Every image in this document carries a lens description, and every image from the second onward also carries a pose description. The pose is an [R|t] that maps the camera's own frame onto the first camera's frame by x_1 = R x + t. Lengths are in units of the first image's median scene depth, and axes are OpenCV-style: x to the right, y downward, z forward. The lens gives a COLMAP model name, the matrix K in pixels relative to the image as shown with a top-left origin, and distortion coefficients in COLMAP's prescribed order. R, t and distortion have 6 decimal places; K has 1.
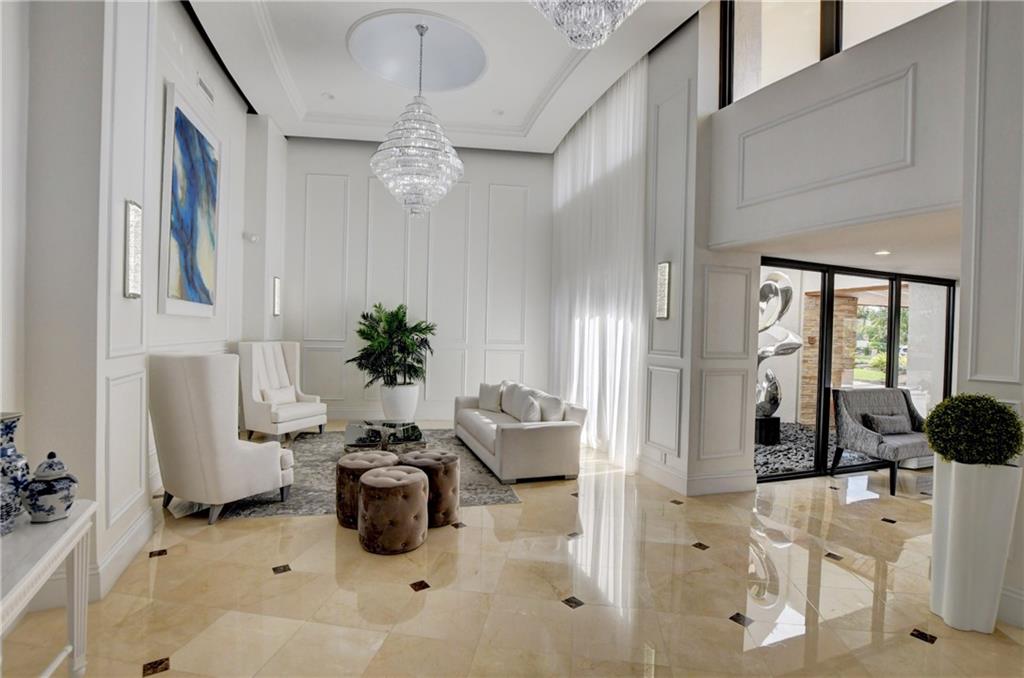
lens RADIAL K [[475.2, 0, 512.7], [0, 475.2, 340.3], [0, 0, 1]] dist [0.002258, 0.000192]
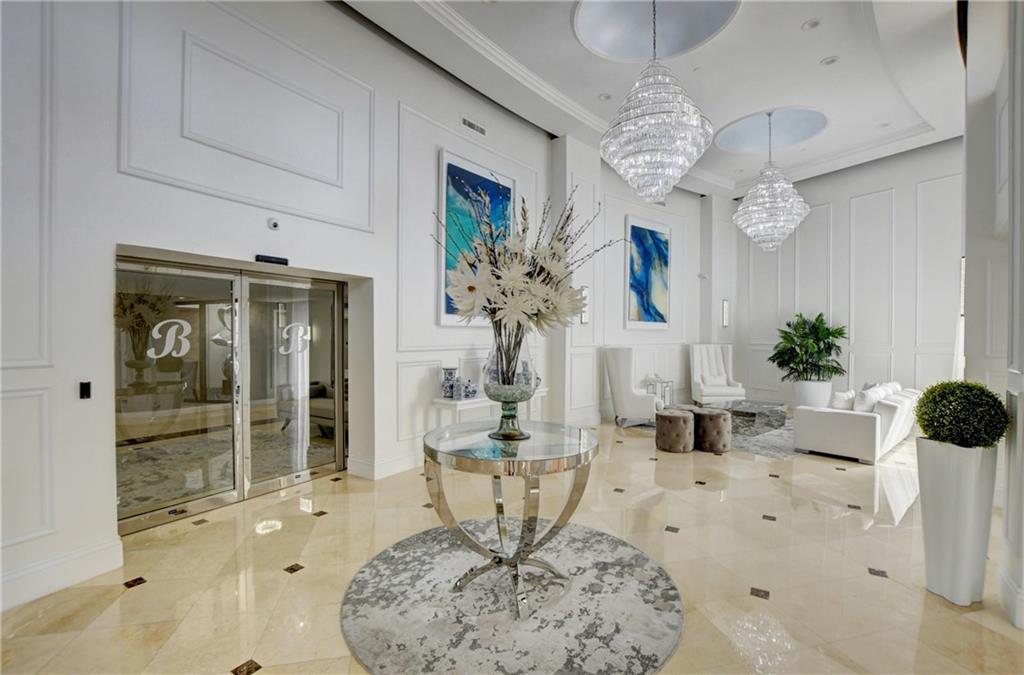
lens RADIAL K [[459.6, 0, 514.0], [0, 459.6, 338.4], [0, 0, 1]] dist [-0.025963, -0.000041]
pose [[0.388016, -0.014779, -0.921534, 0.743426], [-0.006994, 0.999795, -0.018979, 0.021562], [0.921626, 0.013809, 0.387833, -0.173571]]
